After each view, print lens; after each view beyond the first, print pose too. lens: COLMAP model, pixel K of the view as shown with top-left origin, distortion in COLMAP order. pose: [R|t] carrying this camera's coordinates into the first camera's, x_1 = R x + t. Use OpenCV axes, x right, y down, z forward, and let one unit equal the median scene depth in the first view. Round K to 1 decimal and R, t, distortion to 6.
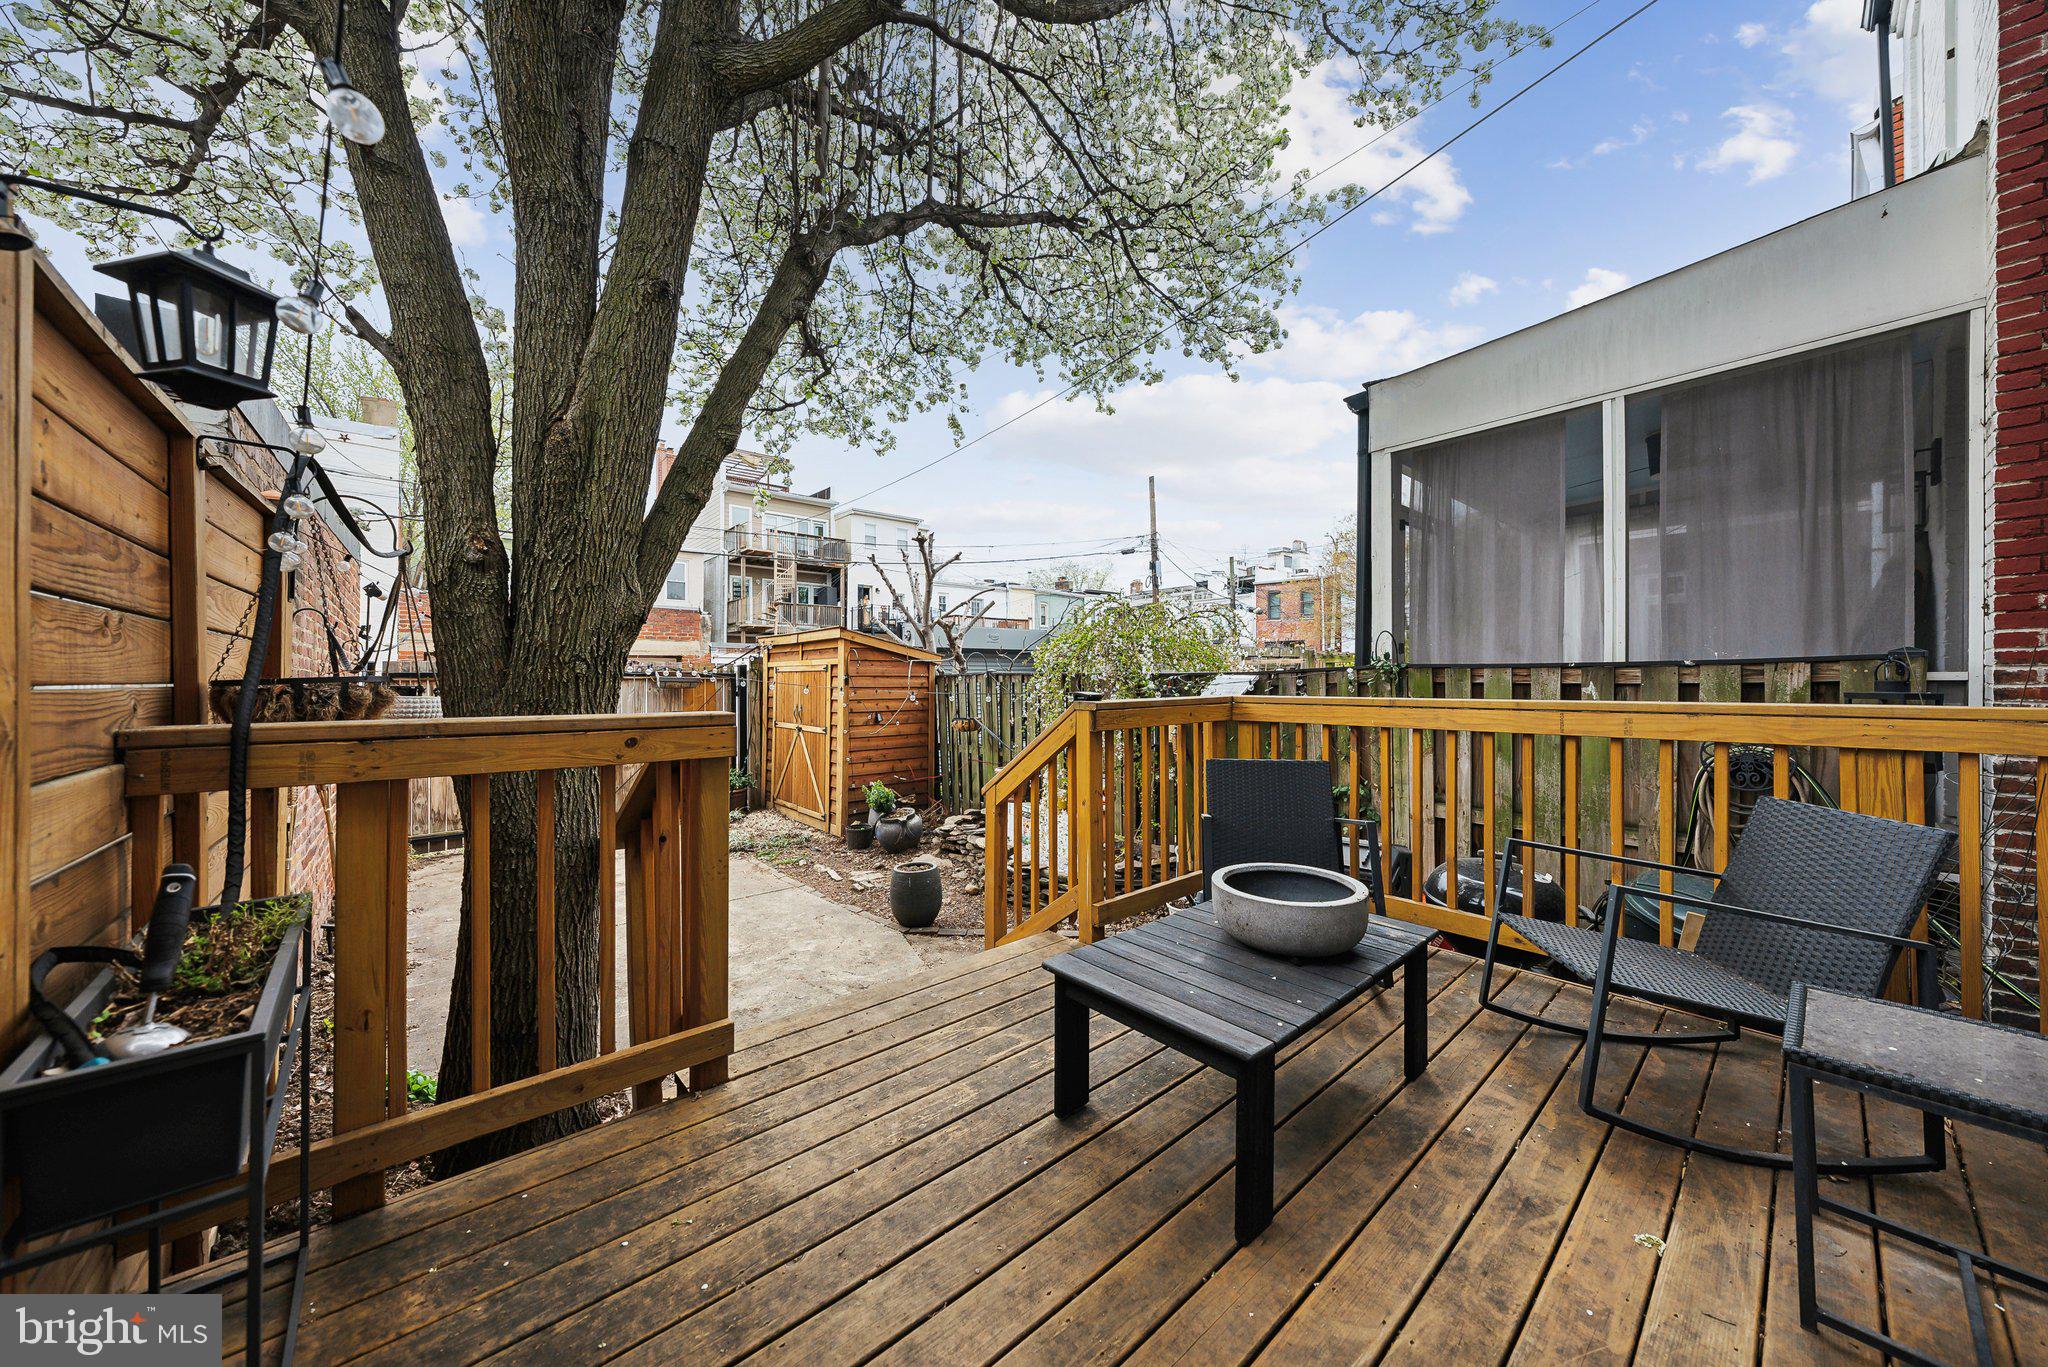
lens RADIAL K [[682.0, 0, 1020.5], [0, 682.0, 680.0], [0, 0, 1]] dist [-0.000548, 0.000018]
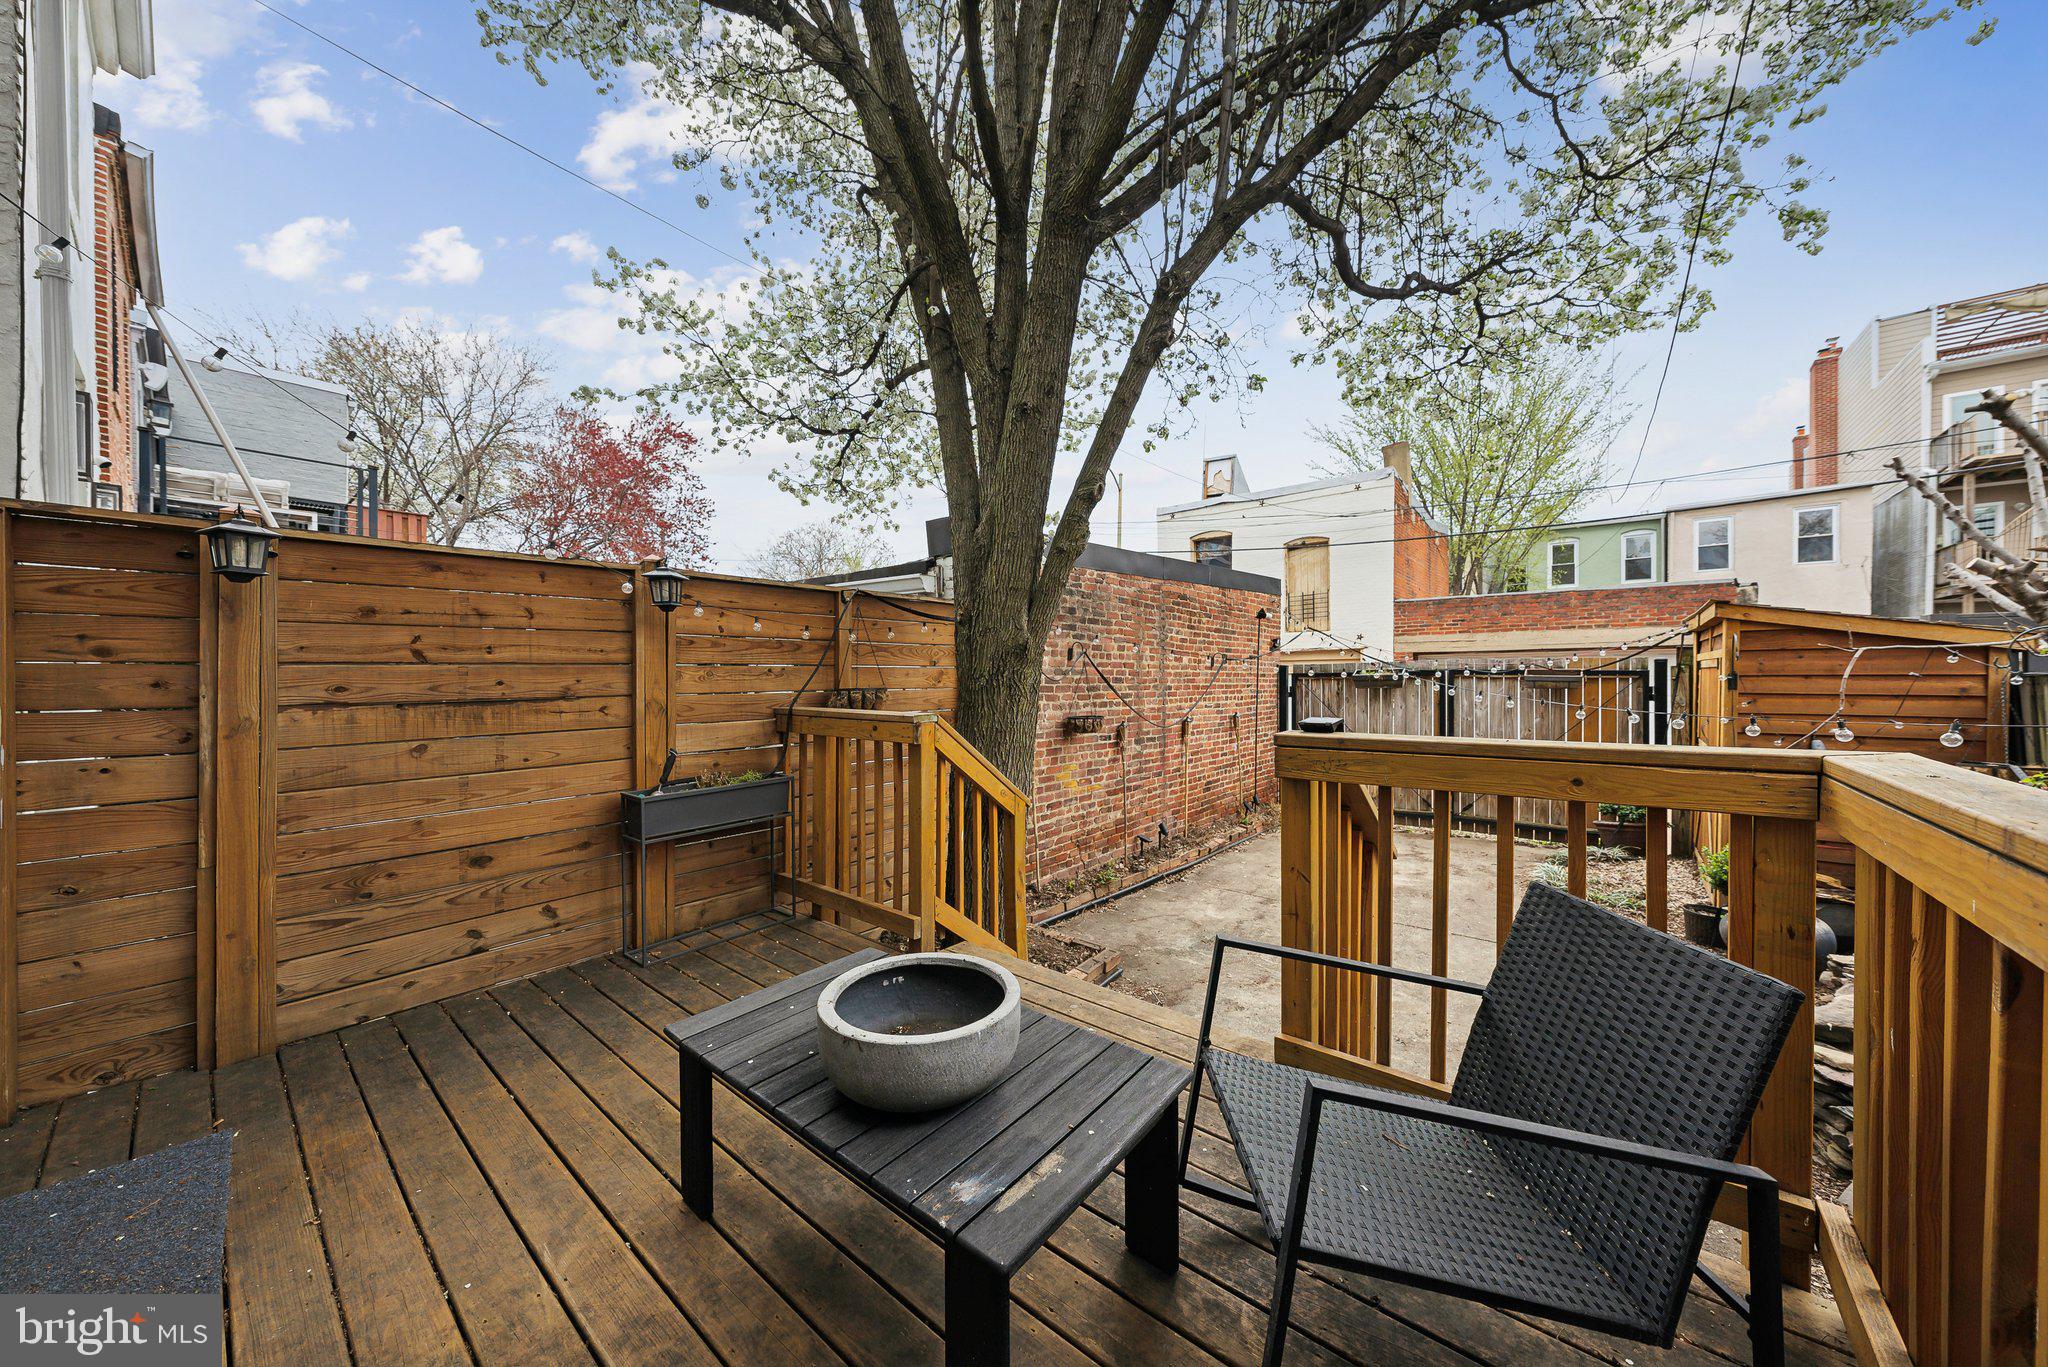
lens RADIAL K [[682.0, 0, 1020.0], [0, 682.0, 680.5], [0, 0, 1]] dist [-0.000548, 0.000018]
pose [[0.180583, 0.008384, -0.983524, 0.495755], [0.004056, 0.999949, 0.009269, -0.018768], [0.983551, -0.005663, 0.180540, 0.430014]]
